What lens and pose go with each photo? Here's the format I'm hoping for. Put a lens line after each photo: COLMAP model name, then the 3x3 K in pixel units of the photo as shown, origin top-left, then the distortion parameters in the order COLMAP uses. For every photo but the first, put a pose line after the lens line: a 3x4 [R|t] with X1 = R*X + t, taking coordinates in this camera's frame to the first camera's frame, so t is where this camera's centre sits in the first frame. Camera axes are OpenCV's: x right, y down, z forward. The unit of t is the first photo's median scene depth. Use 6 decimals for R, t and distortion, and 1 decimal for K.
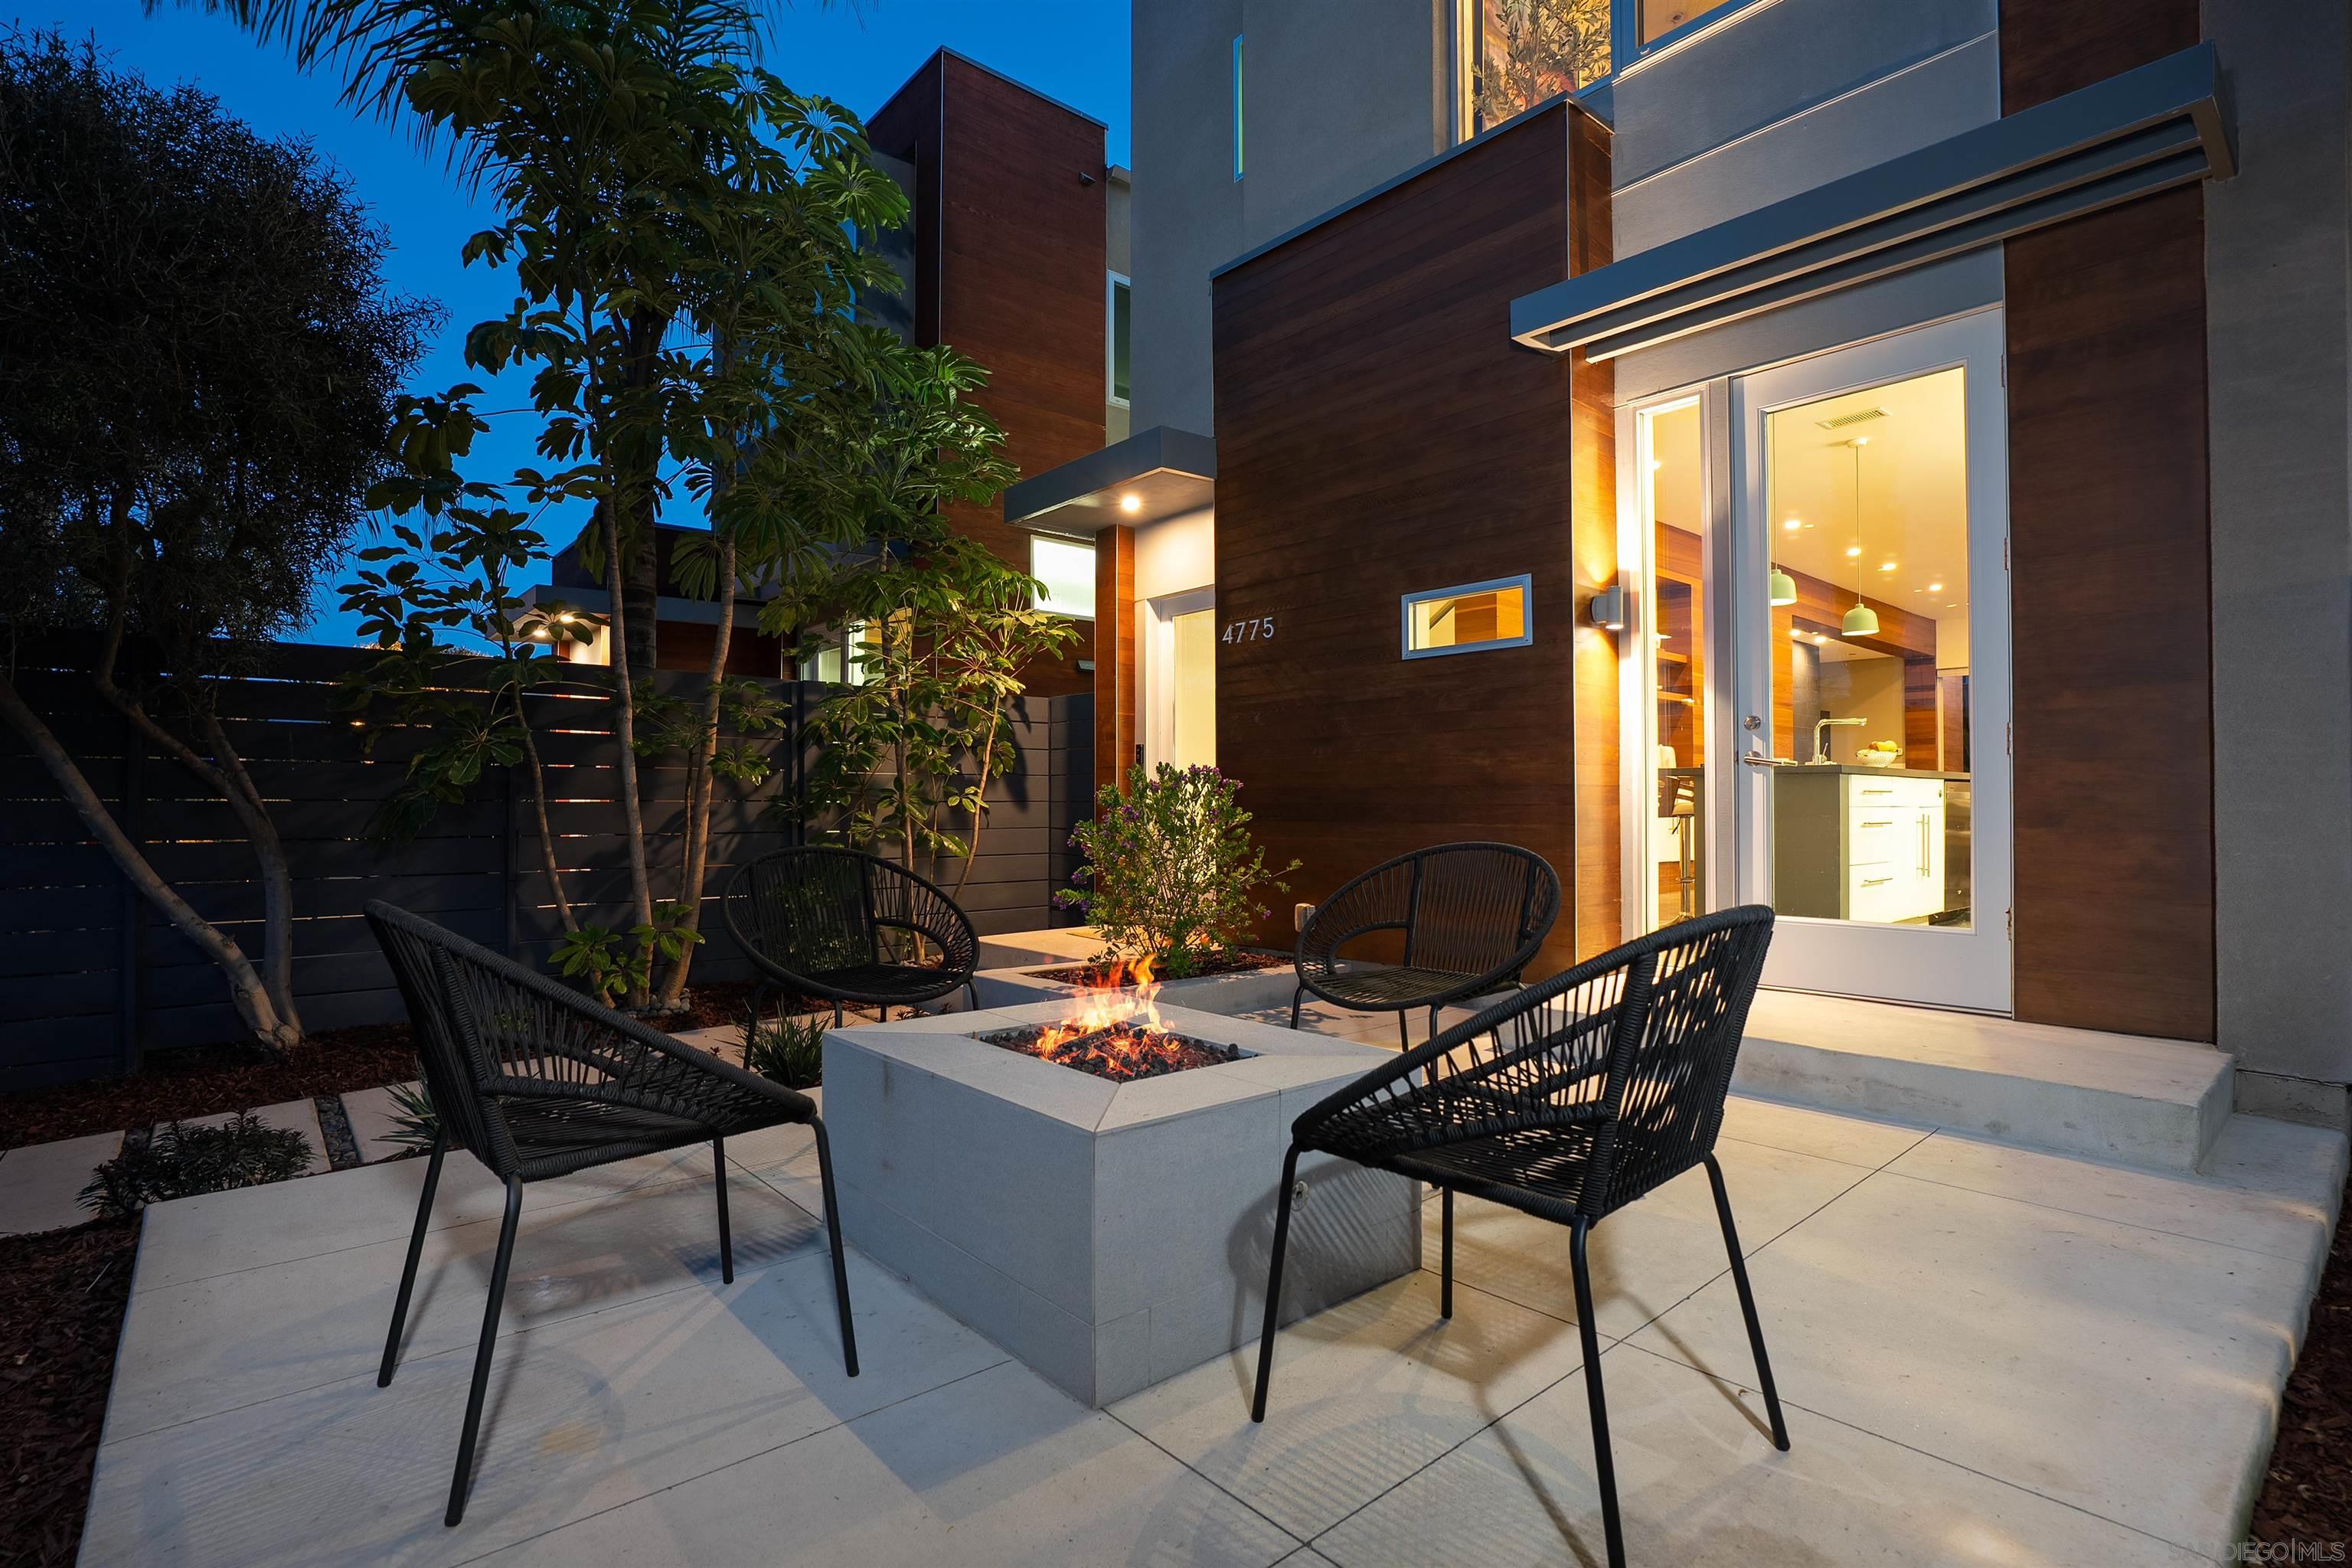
lens RADIAL K [[1093.7, 0, 1176.0], [0, 1093.7, 784.0], [0, 0, 1]] dist [-0.004308, -0.000554]
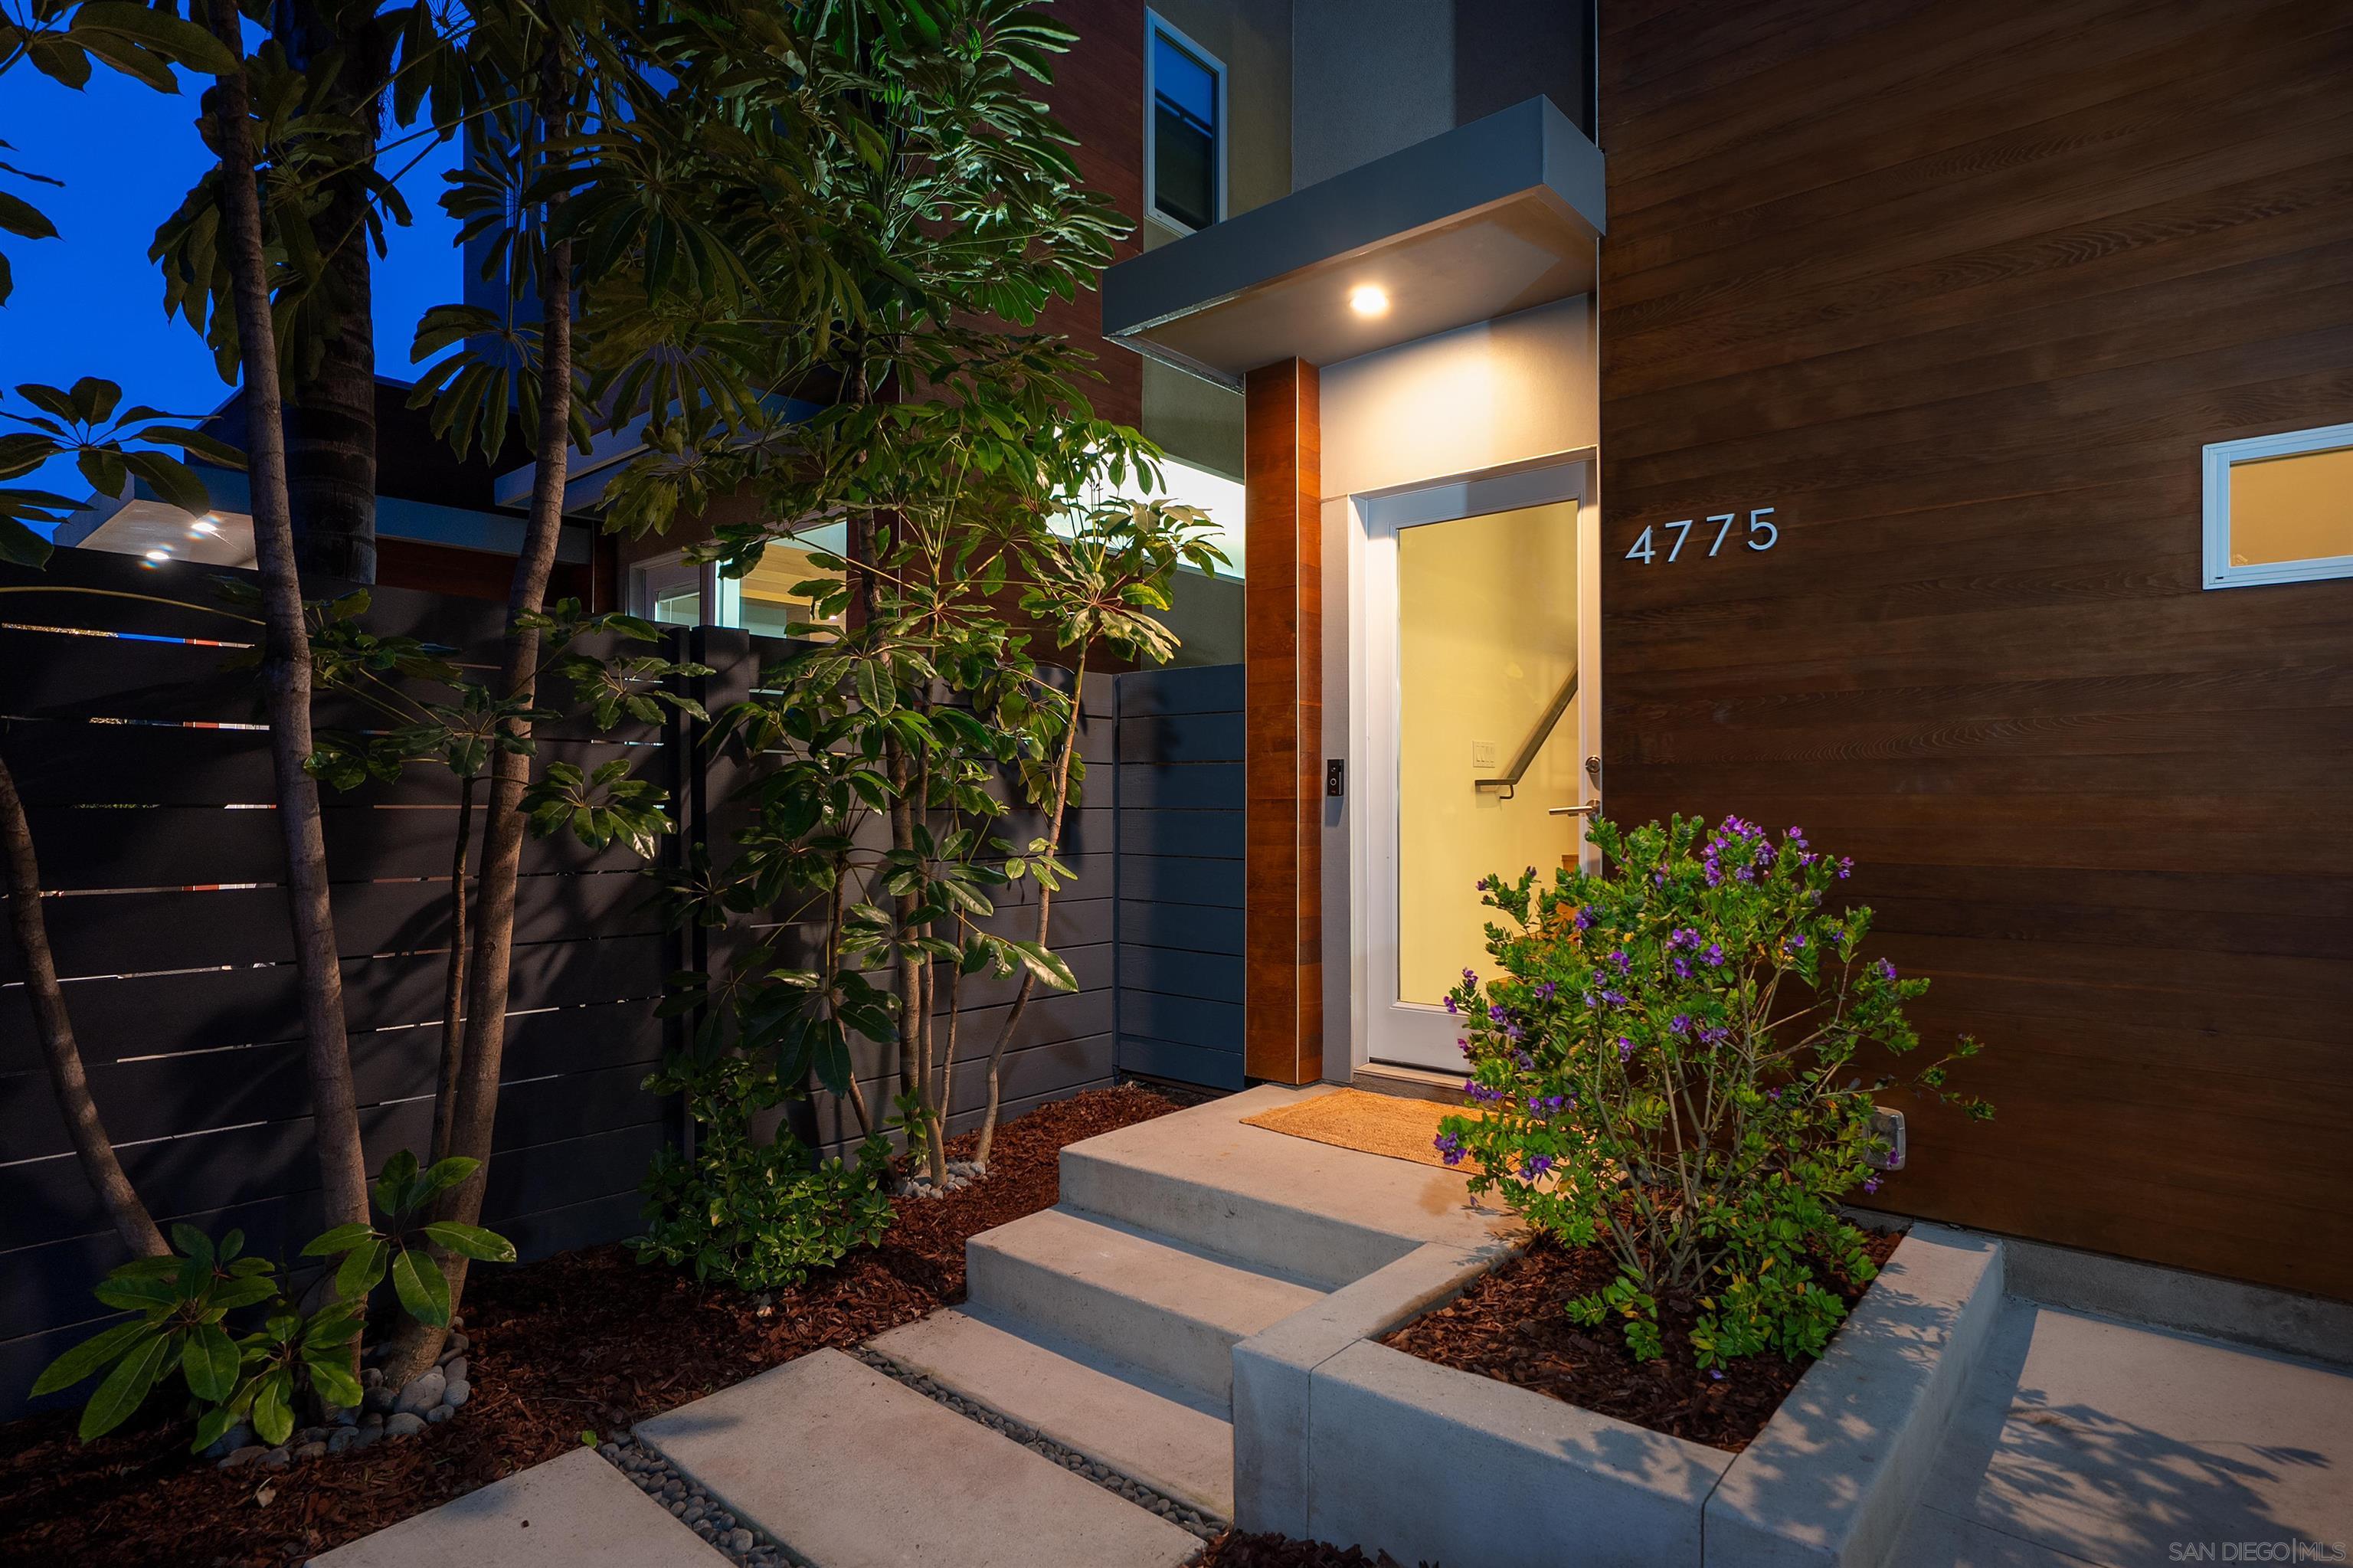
lens RADIAL K [[1178.2, 0, 1186.0], [0, 1178.2, 798.8], [0, 0, 1]] dist [0.009883, 0.000839]
pose [[0.987226, 0.002955, 0.159300, -0.233742], [-0.004897, 0.999918, 0.011802, -0.026159], [-0.159252, -0.012431, 0.987160, 0.484390]]
